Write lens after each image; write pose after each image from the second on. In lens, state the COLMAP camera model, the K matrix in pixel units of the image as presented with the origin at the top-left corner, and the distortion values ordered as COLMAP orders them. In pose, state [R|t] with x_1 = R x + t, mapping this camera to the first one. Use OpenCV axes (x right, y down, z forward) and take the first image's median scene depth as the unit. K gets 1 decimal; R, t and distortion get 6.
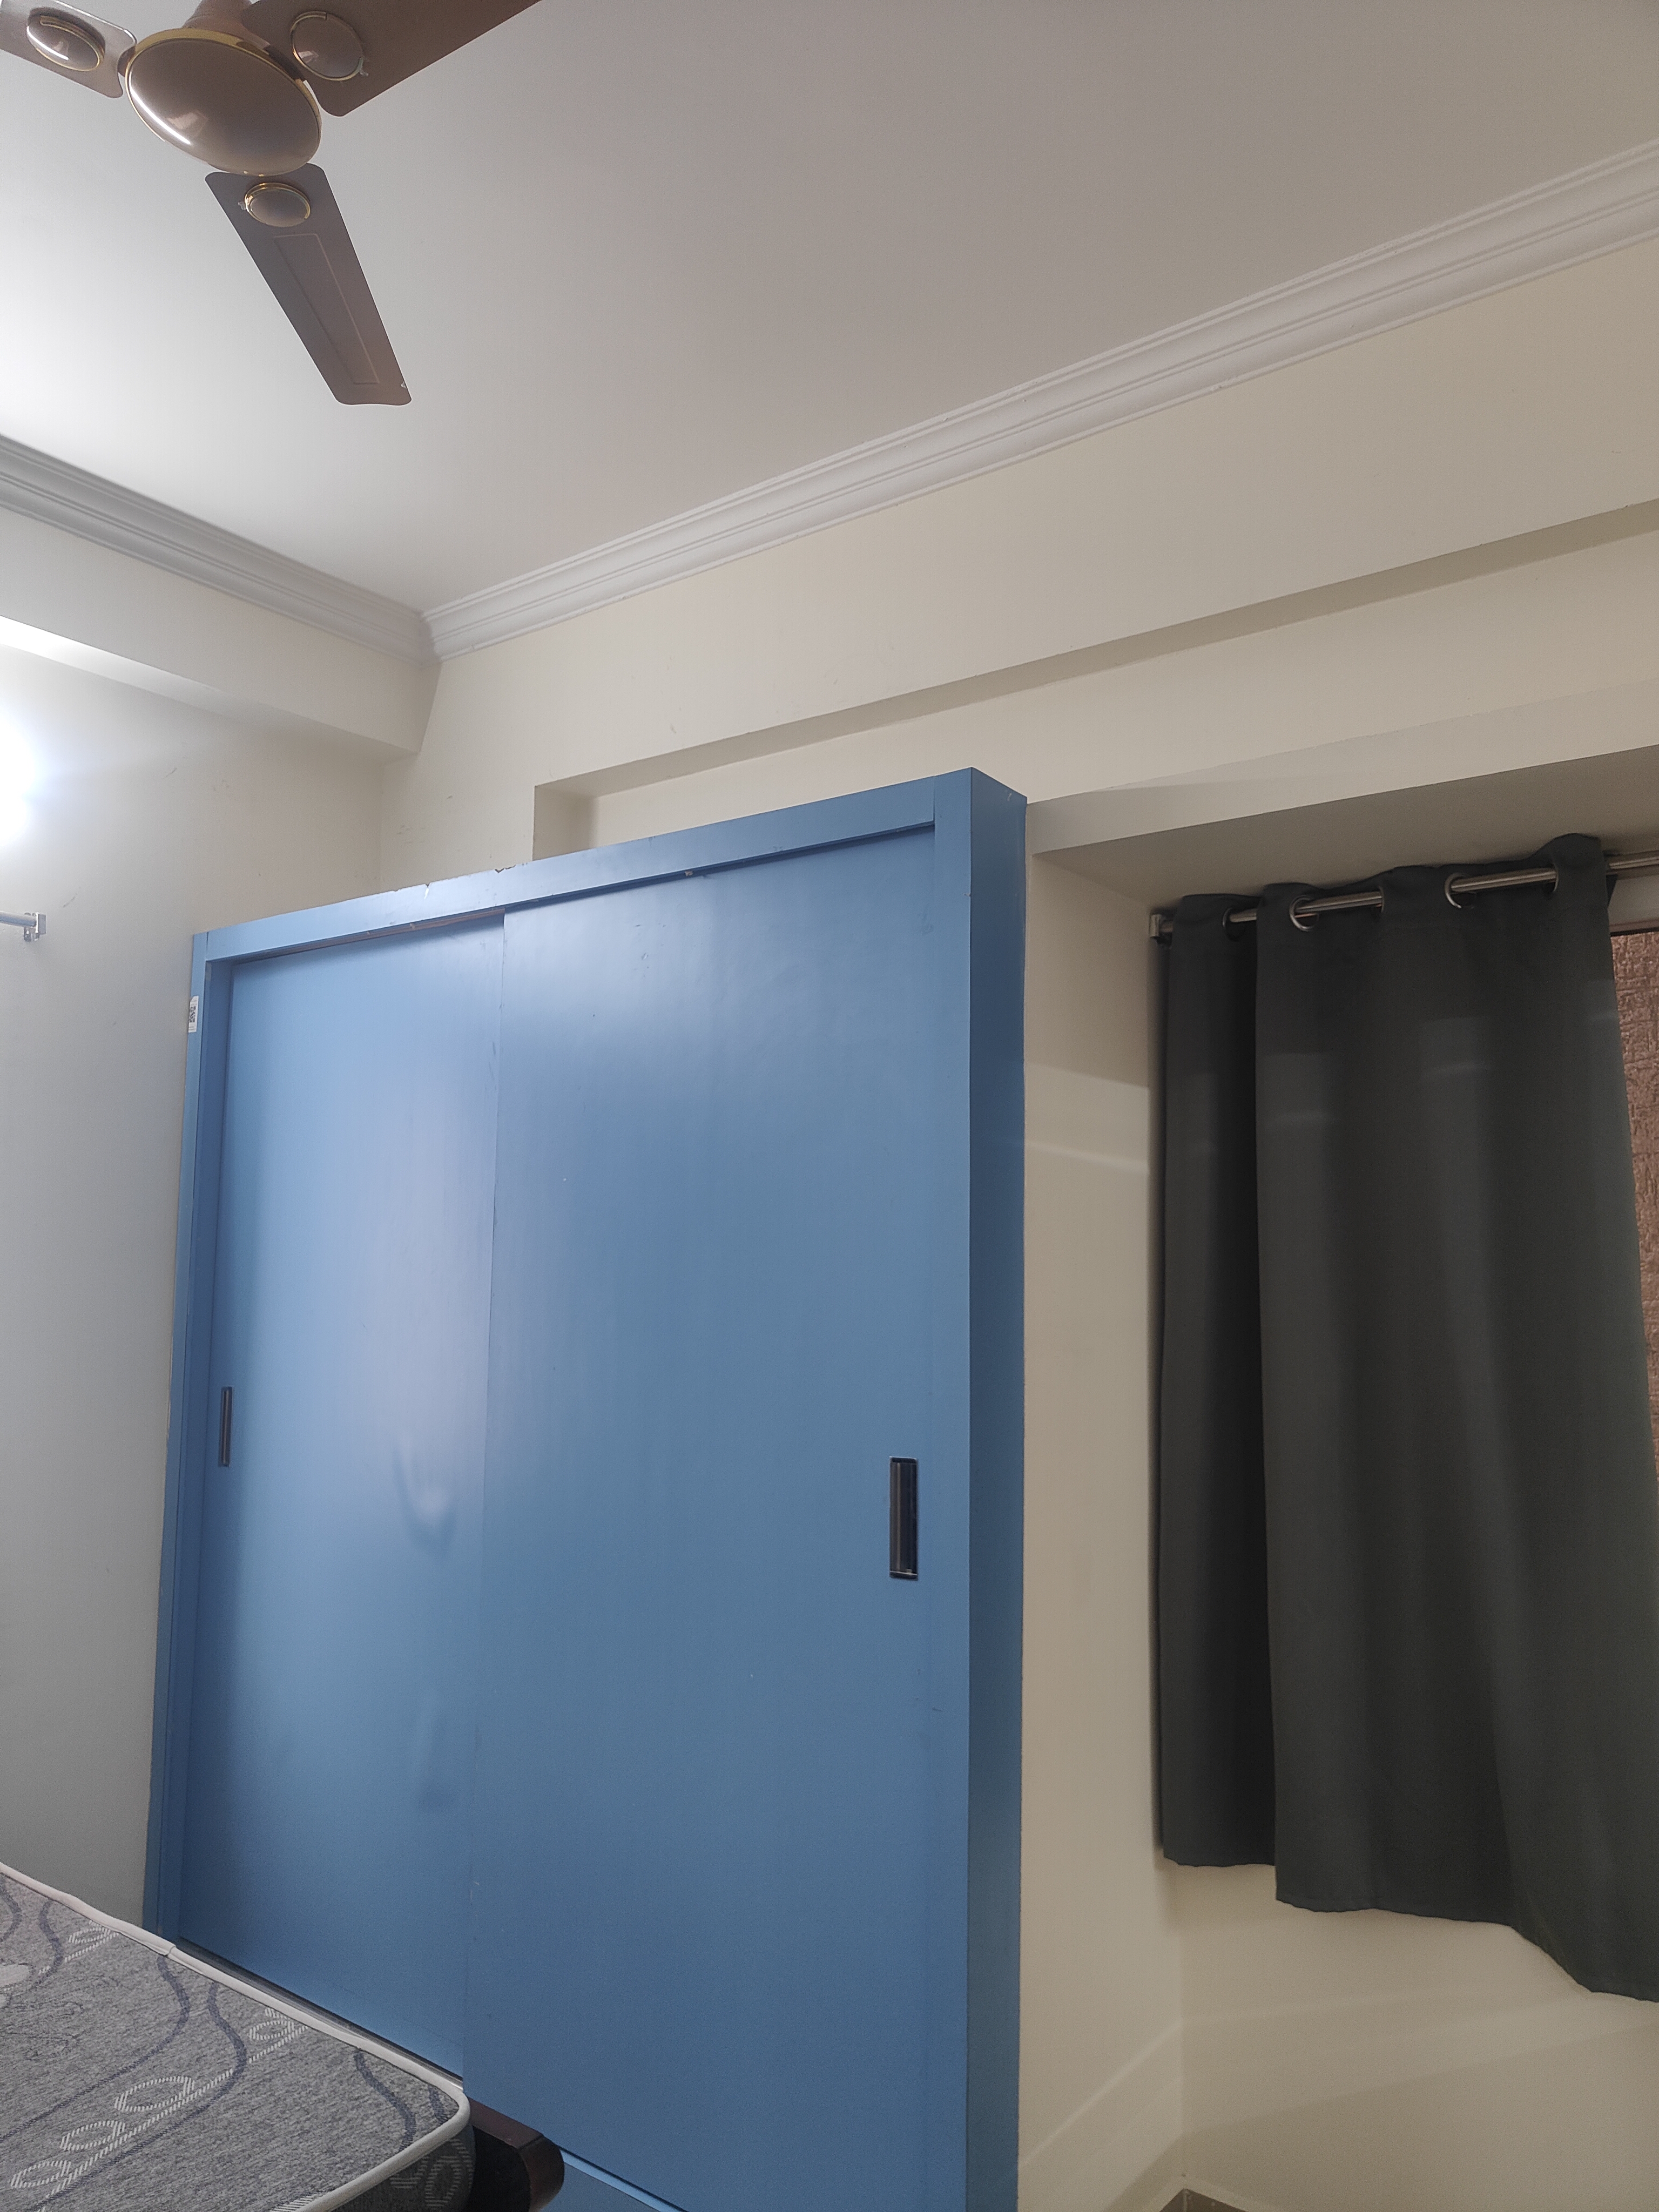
lens RADIAL K [[1542.4, 0, 812.9], [0, 1542.4, 1132.8], [0, 0, 1]] dist [0.005184, 0.008451]
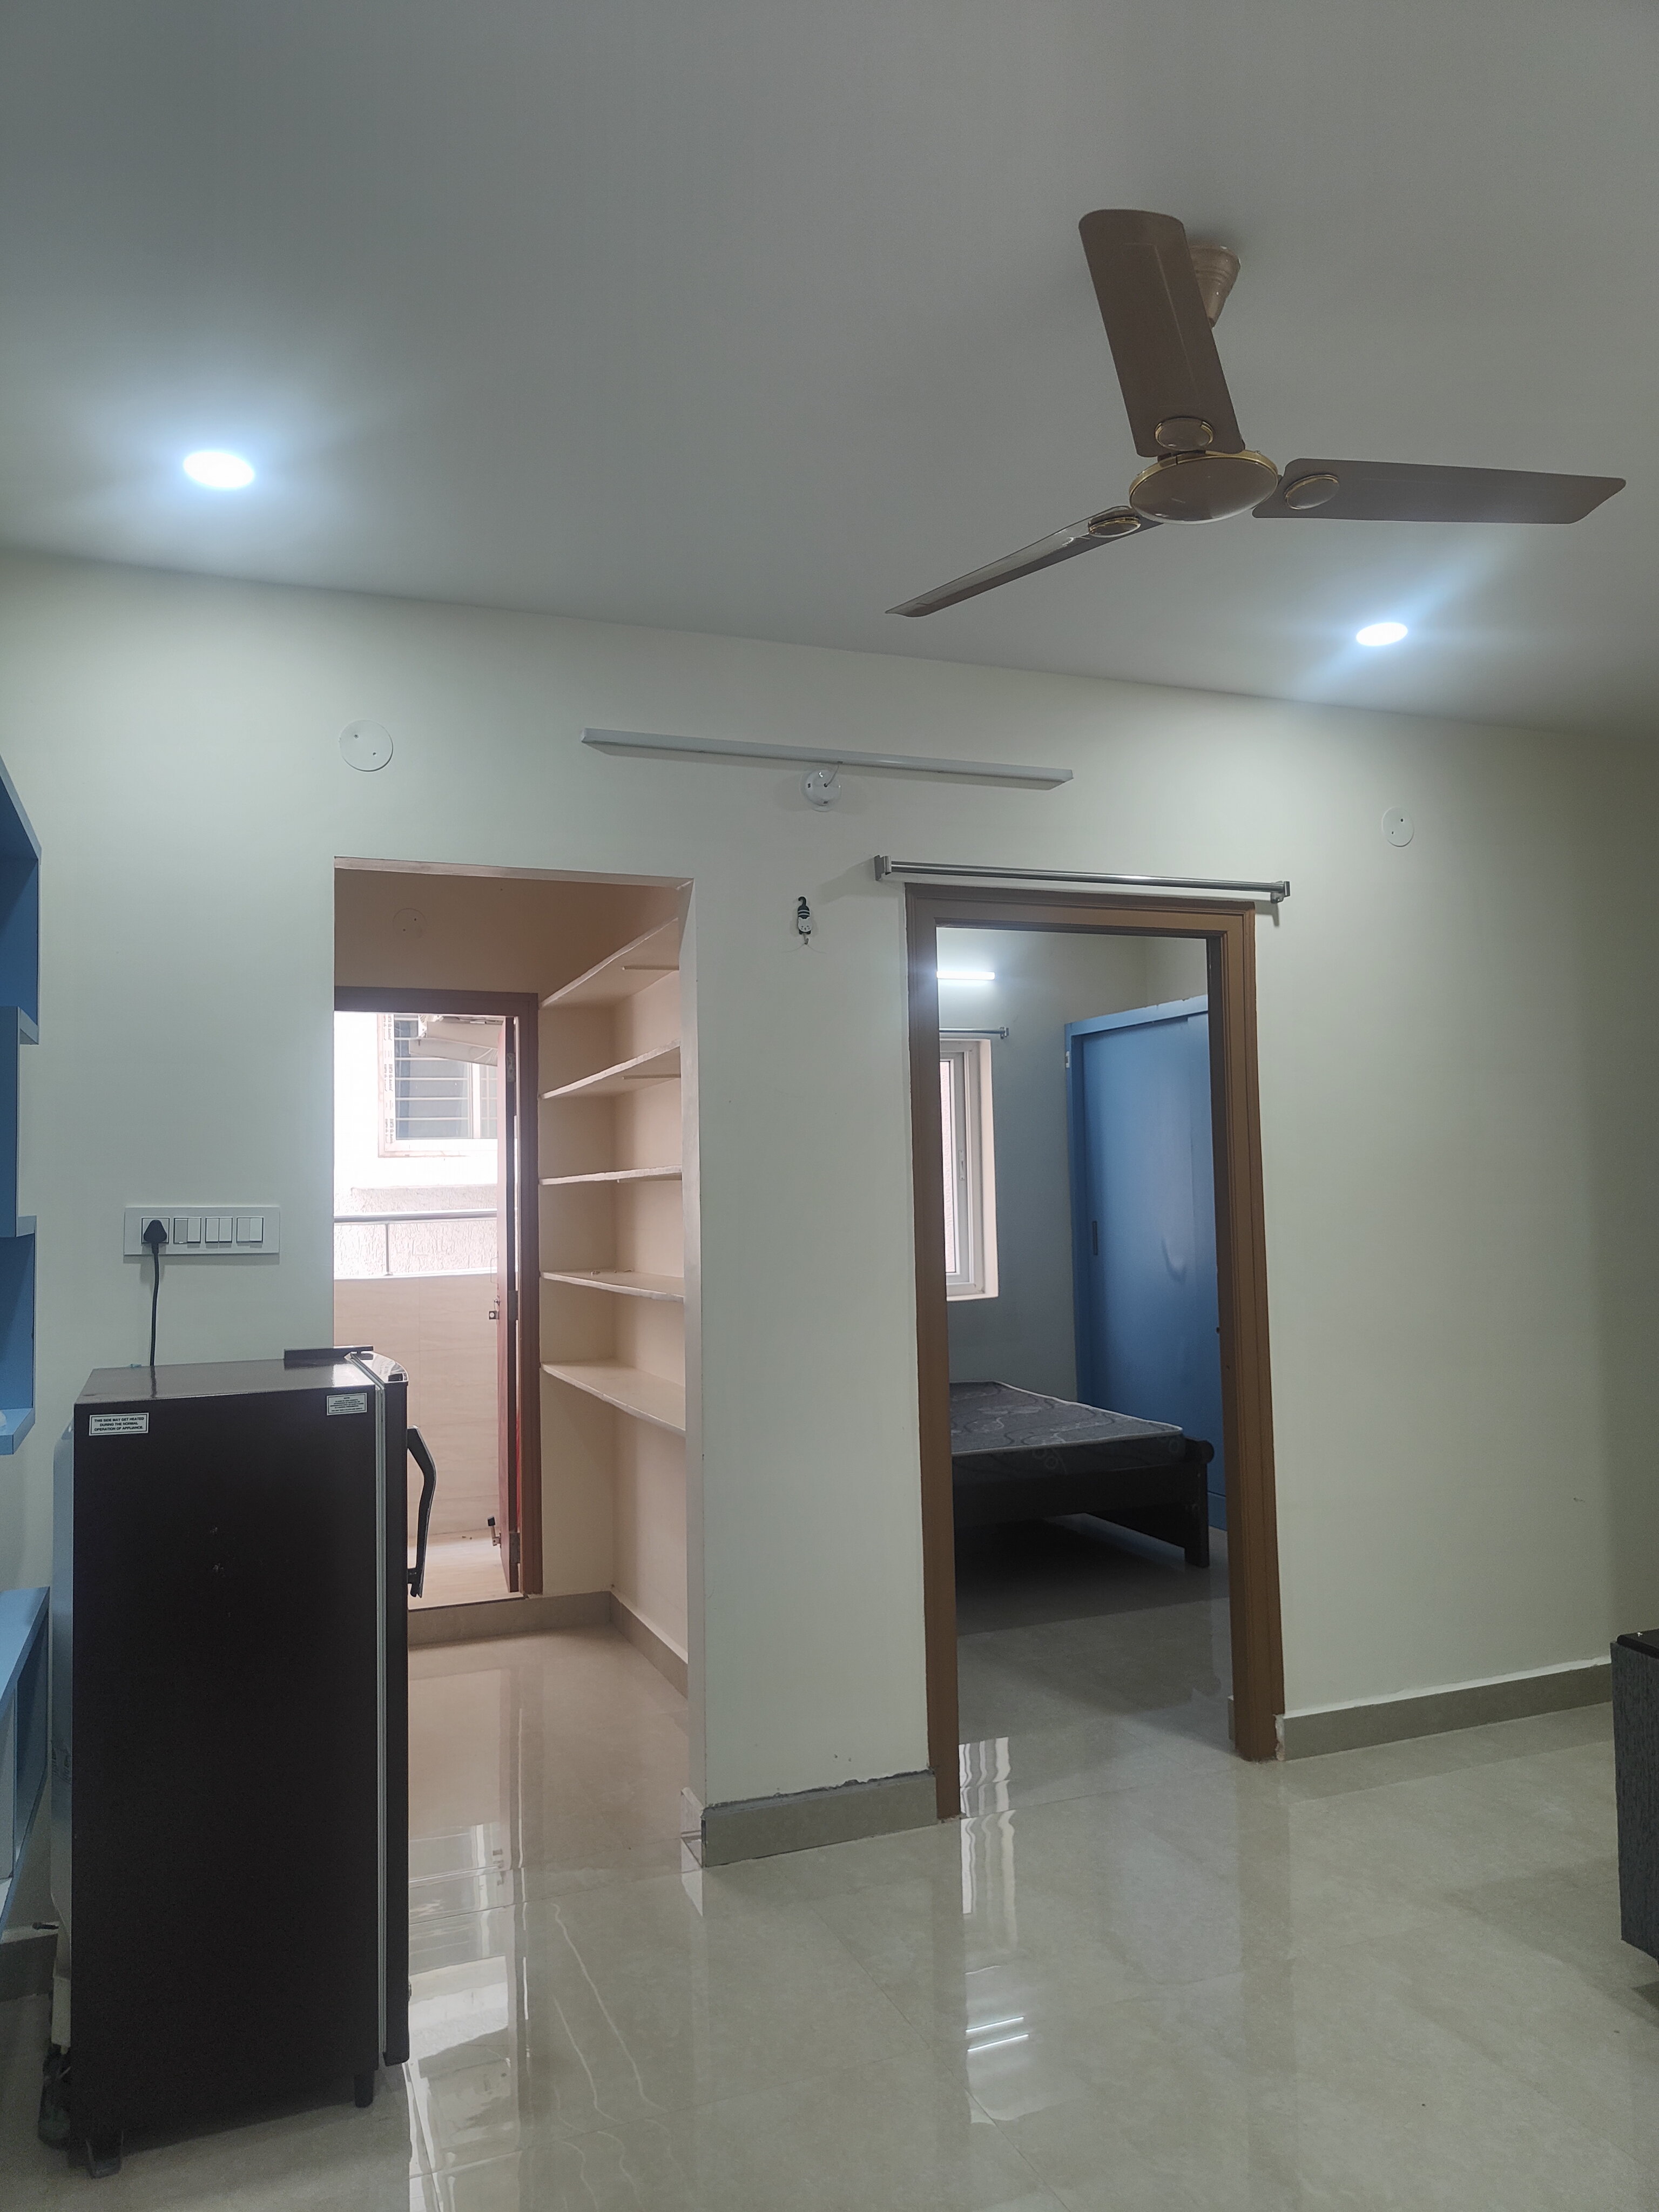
lens RADIAL K [[1542.4, 0, 820.8], [0, 1542.4, 1098.0], [0, 0, 1]] dist [0.005184, 0.008451]
pose [[0.859660, -0.058666, -0.507487, 0.720657], [0.077324, 0.996882, 0.015743, -0.138731], [0.504981, -0.052774, 0.861516, -1.890241]]
